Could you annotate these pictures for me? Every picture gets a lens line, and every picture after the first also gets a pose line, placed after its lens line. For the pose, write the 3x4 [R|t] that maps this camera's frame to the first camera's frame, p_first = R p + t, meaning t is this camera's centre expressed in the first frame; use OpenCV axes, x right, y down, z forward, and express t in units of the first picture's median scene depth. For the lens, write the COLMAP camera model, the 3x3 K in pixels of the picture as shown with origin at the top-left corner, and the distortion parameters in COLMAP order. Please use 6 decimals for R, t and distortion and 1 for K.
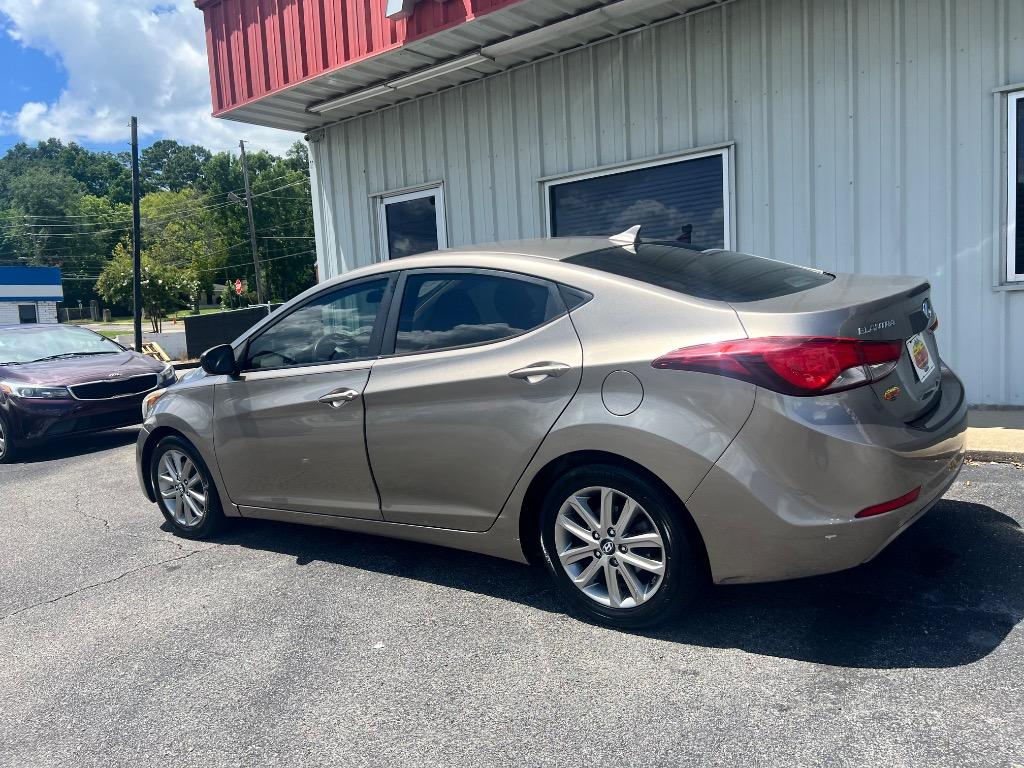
lens RADIAL K [[732.2, 0, 512.0], [0, 732.2, 384.0], [0, 0, 1]] dist [0.000459, 0.000365]
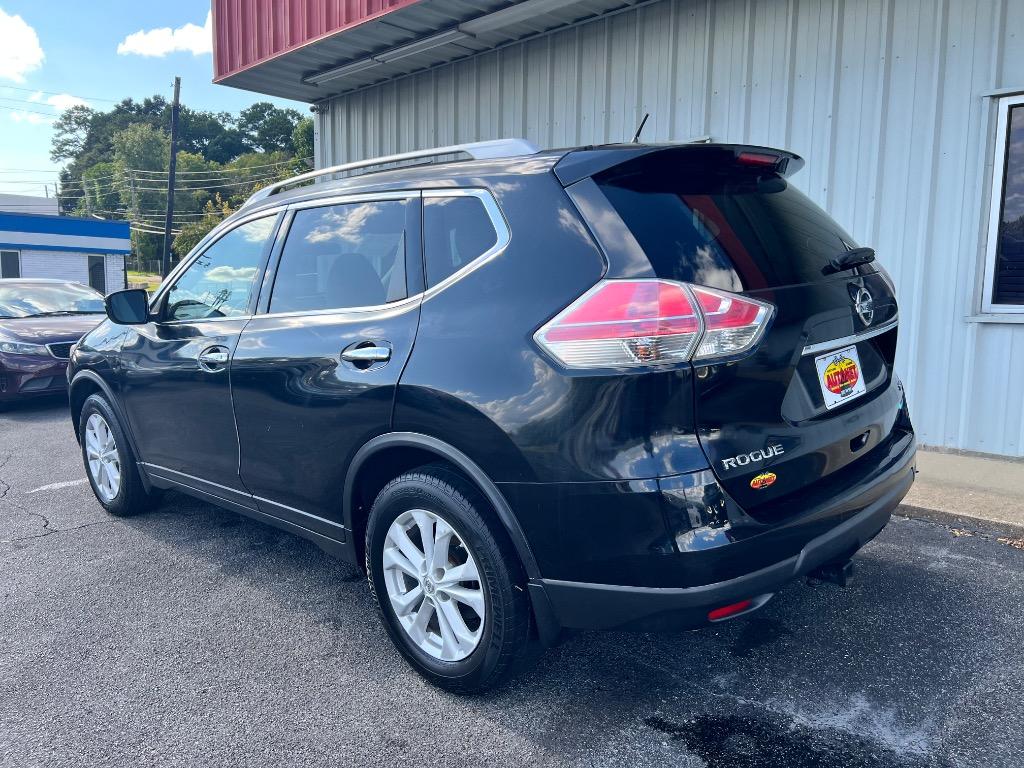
lens RADIAL K [[732.2, 0, 512.0], [0, 732.2, 384.0], [0, 0, 1]] dist [0.000459, 0.000365]
pose [[0.993400, 0.078673, -0.083467, 0.132912], [-0.076269, 0.996586, 0.031621, -0.025162], [0.085670, -0.025046, 0.996009, 0.043212]]
